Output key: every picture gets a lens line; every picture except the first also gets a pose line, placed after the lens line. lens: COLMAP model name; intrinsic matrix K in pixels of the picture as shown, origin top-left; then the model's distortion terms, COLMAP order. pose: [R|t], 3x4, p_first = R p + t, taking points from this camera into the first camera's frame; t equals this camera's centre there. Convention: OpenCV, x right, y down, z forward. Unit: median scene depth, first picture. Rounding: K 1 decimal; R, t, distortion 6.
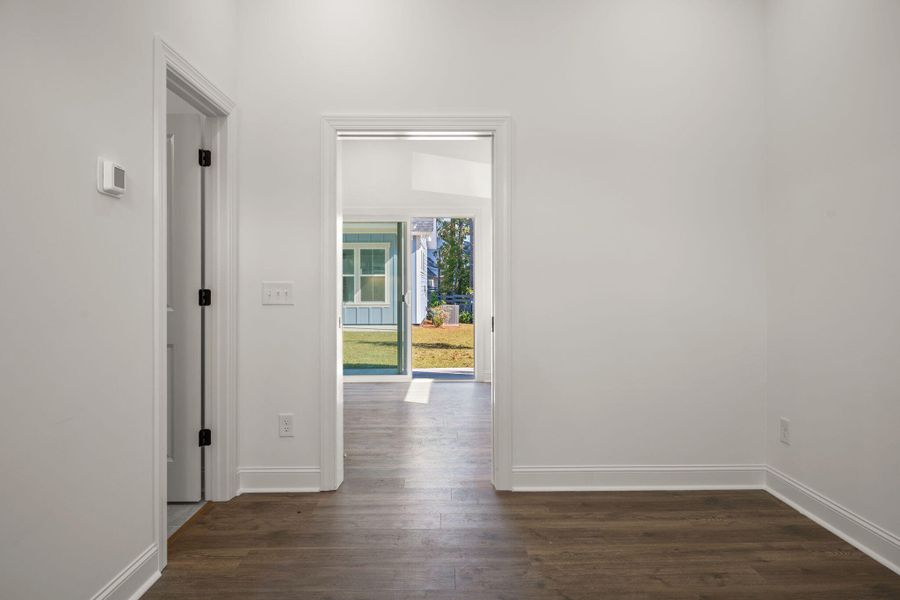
lens RADIAL K [[599.0, 0, 448.0], [0, 599.0, 293.8], [0, 0, 1]] dist [-0.007616, 0.000781]
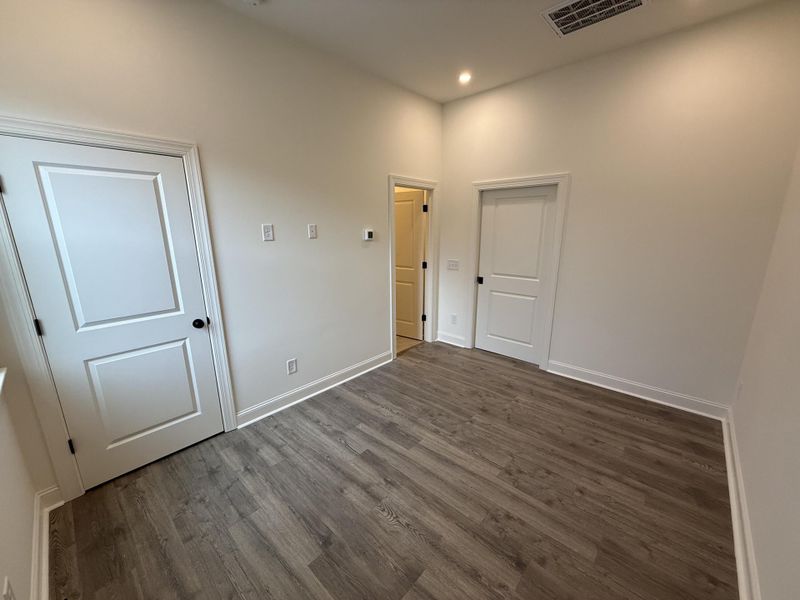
lens RADIAL K [[318.7, 0, 398.6], [0, 318.7, 304.9], [0, 0, 1]] dist [0.000508, -0.000253]
pose [[0.726982, 0.161407, -0.667417, 0.492934], [-0.001977, 0.972468, 0.233026, -0.160039], [0.686654, -0.168086, 0.707286, -0.077482]]
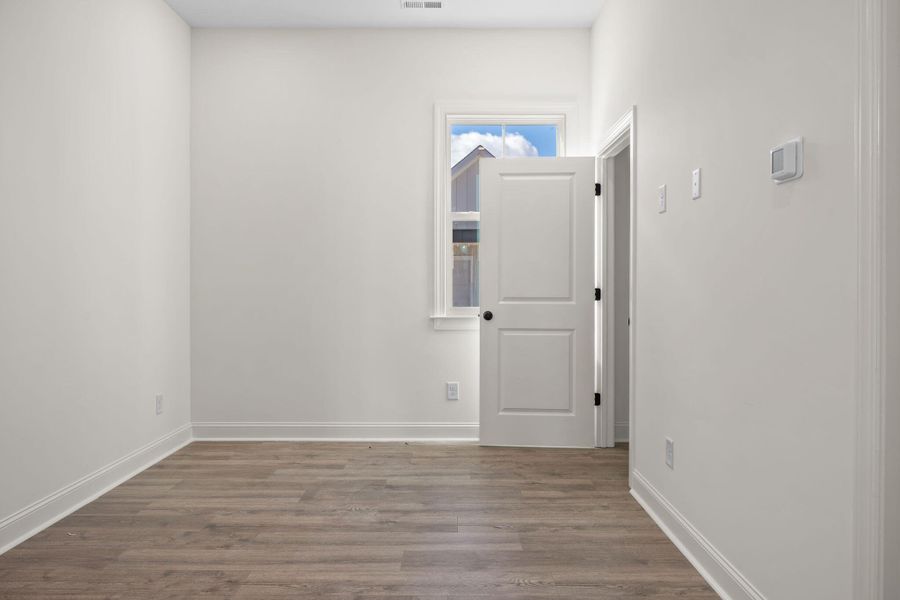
lens RADIAL K [[599.0, 0, 450.0], [0, 599.0, 296.1], [0, 0, 1]] dist [-0.007616, 0.000781]
pose [[-0.999832, 0.002130, 0.018194, -0.057874], [0.002579, 0.999693, 0.024647, -0.012173], [-0.018136, 0.024689, -0.999531, 1.337178]]
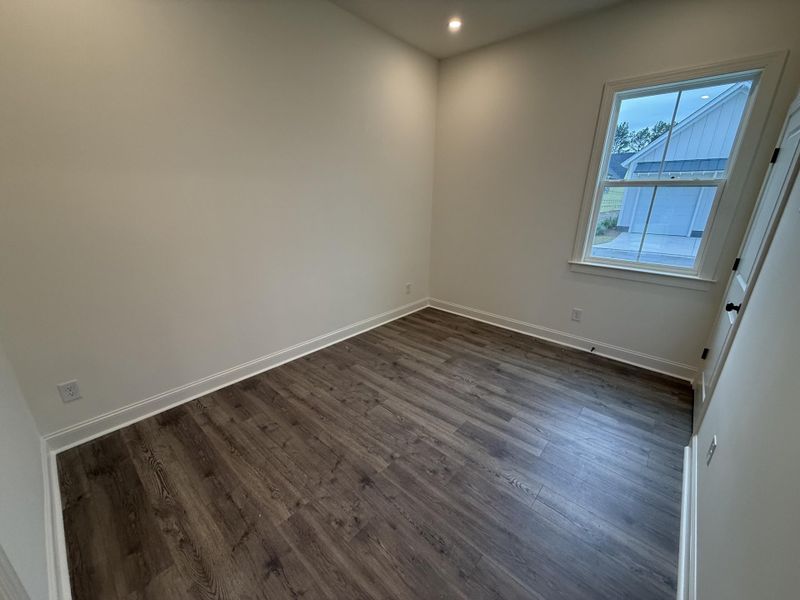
lens RADIAL K [[318.7, 0, 396.0], [0, 318.7, 301.0], [0, 0, 1]] dist [0.000508, -0.000253]
pose [[-0.731306, -0.218922, 0.645960, -0.295355], [-0.000816, 0.947367, 0.320148, -0.152690], [-0.682049, 0.233599, -0.692994, 1.061448]]
